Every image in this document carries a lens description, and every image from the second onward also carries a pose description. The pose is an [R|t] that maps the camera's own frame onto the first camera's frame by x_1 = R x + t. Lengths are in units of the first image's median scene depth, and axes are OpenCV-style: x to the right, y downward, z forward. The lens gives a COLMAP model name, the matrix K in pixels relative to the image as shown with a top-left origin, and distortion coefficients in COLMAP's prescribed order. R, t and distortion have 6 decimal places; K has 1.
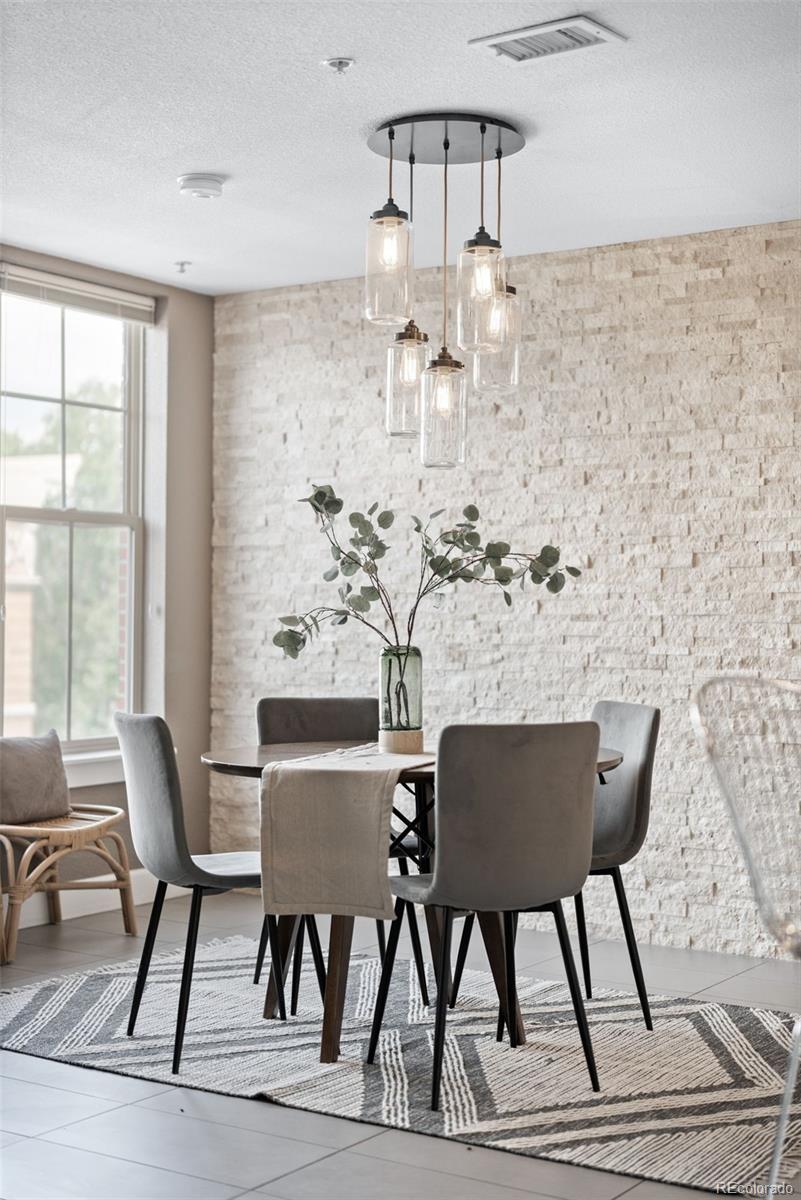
lens RADIAL K [[1716.4, 0, 400.6], [0, 1716.4, 601.5], [0, 0, 1]] dist [0.009256, 0.000000]
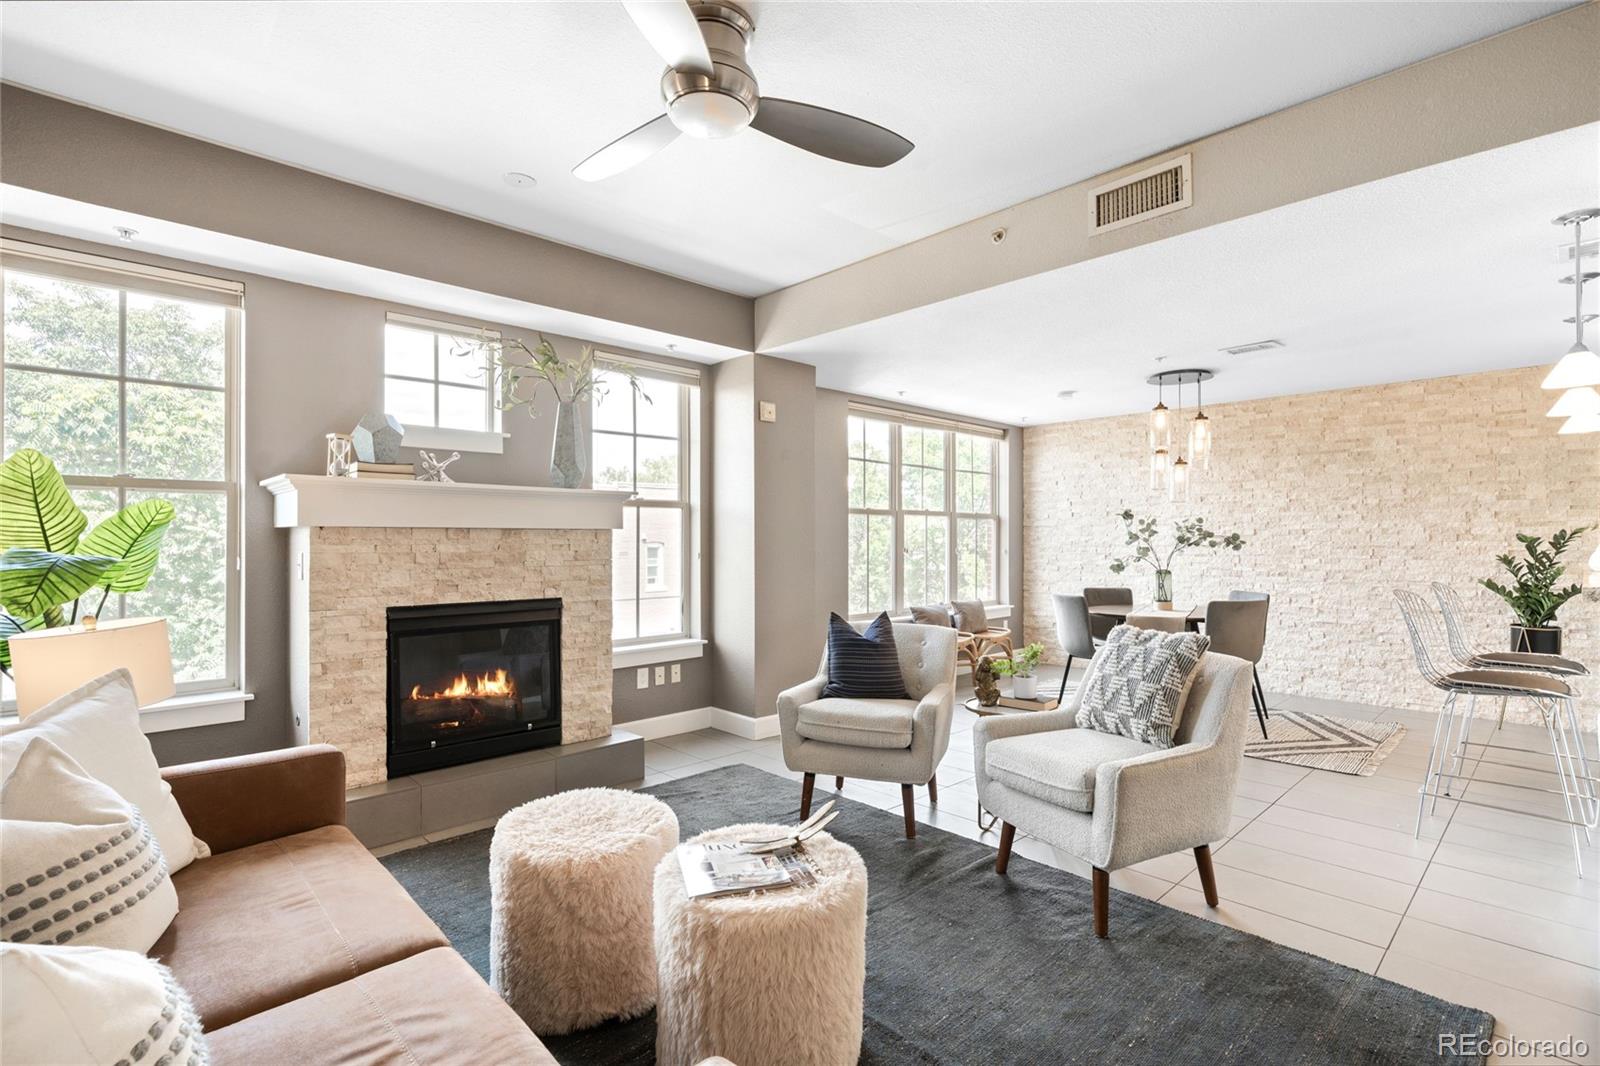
lens RADIAL K [[762.5, 0, 798.2], [0, 762.5, 534.7], [0, 0, 1]] dist [0.000111, 0.000559]
pose [[0.973111, -0.007963, -0.230199, -0.215562], [0.007495, 0.999968, -0.002906, -0.022588], [0.230215, 0.001103, 0.973139, -0.215351]]
